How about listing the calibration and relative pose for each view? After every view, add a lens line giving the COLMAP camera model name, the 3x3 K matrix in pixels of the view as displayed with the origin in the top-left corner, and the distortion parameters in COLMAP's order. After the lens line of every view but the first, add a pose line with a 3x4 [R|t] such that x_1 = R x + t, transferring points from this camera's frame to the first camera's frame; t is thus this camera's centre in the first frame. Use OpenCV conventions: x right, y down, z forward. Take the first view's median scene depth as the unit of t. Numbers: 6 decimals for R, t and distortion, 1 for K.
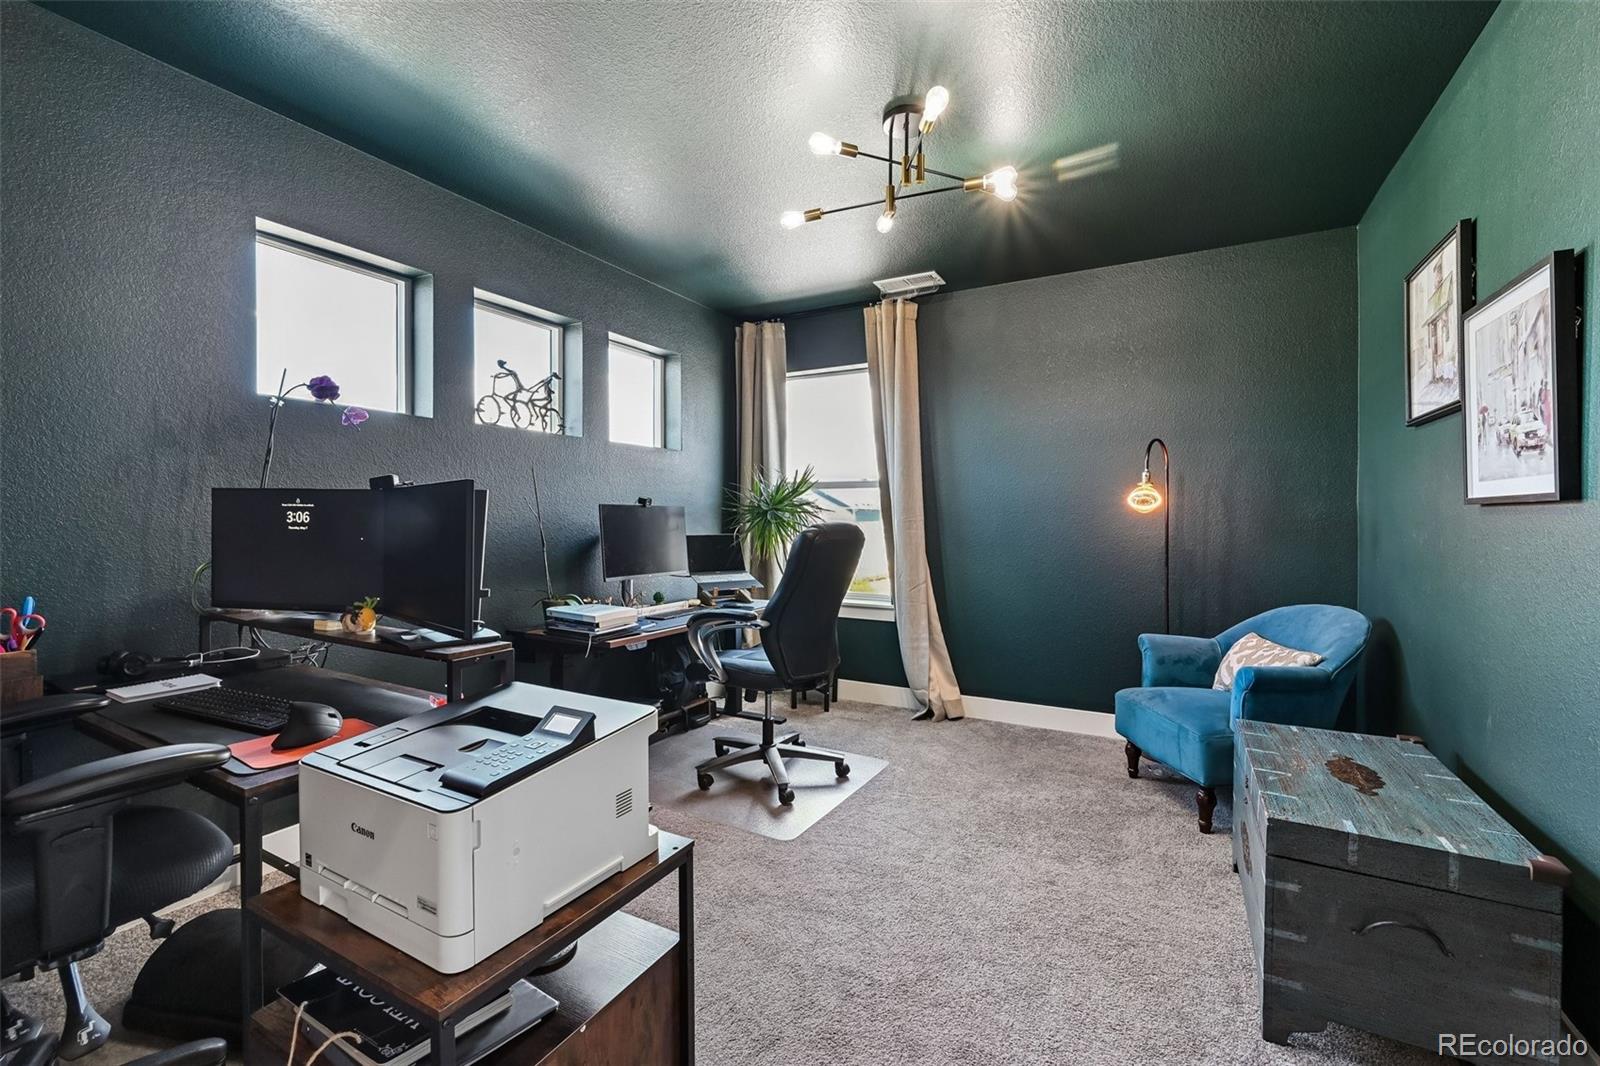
lens RADIAL K [[676.0, 0, 791.7], [0, 676.0, 523.5], [0, 0, 1]] dist [-0.010288, -0.000653]
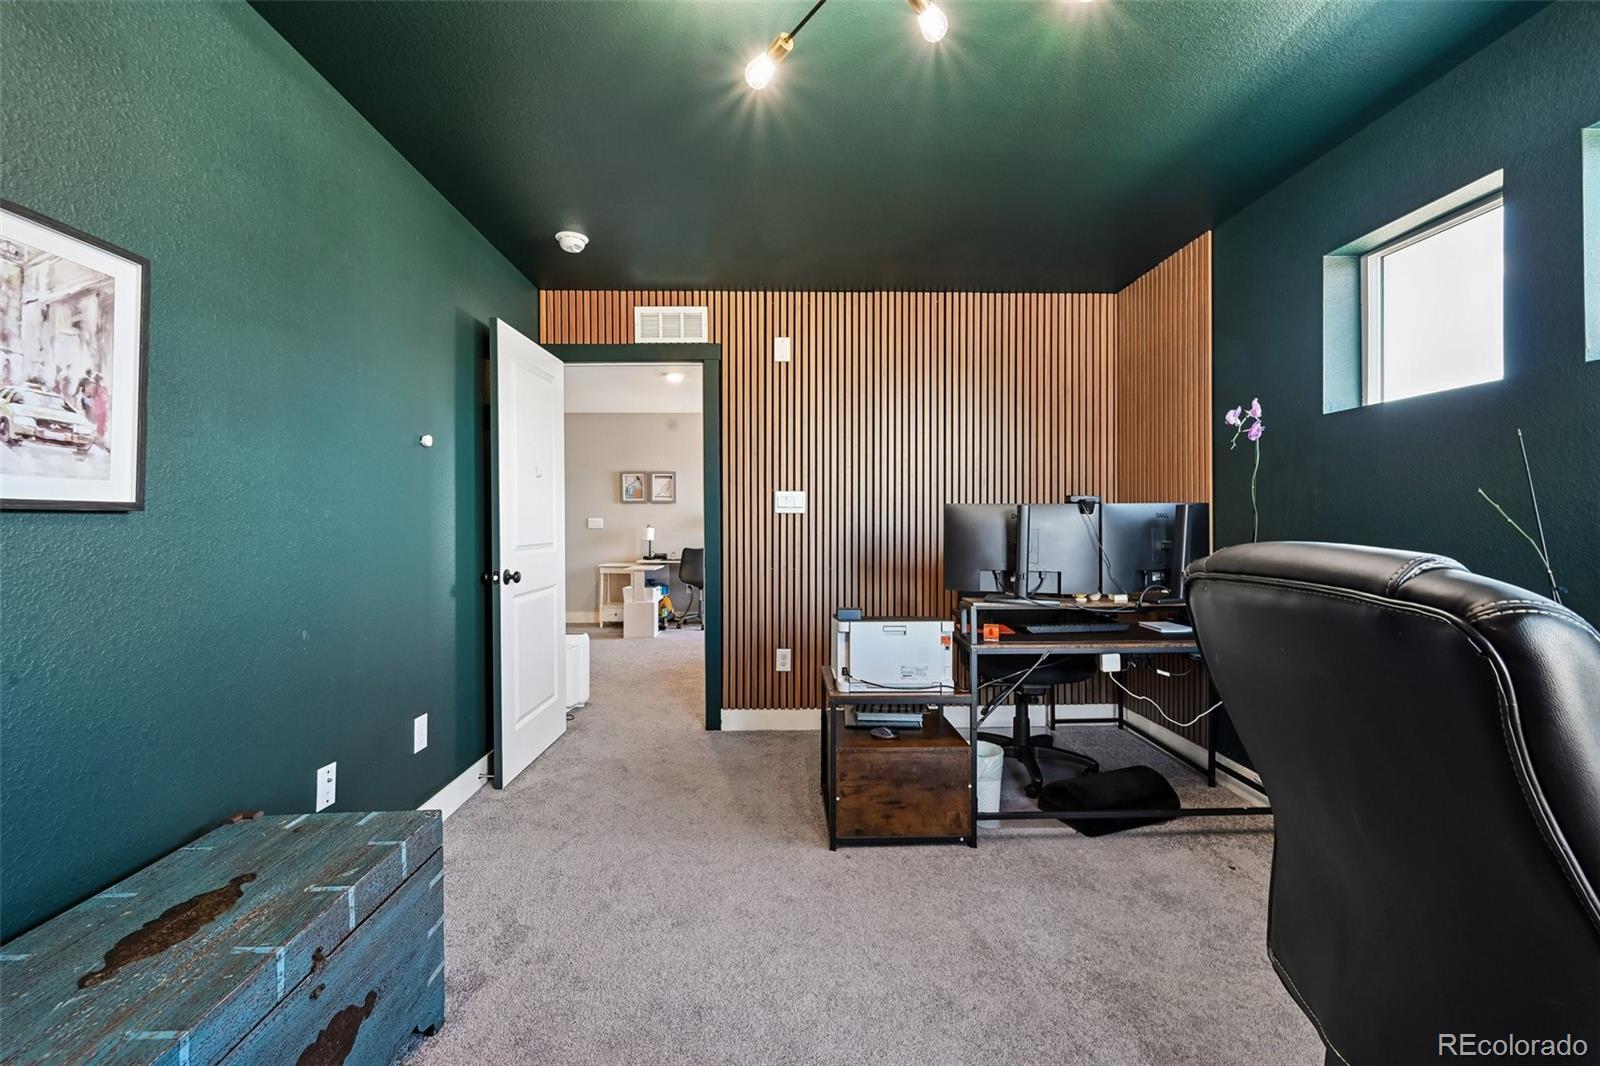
lens RADIAL K [[676.0, 0, 795.2], [0, 676.0, 524.1], [0, 0, 1]] dist [-0.010288, -0.000653]
pose [[-0.858480, 0.007452, -0.512793, 0.726121], [0.000962, 0.999916, 0.012920, -0.022838], [0.512847, 0.010598, -0.858415, 2.057771]]
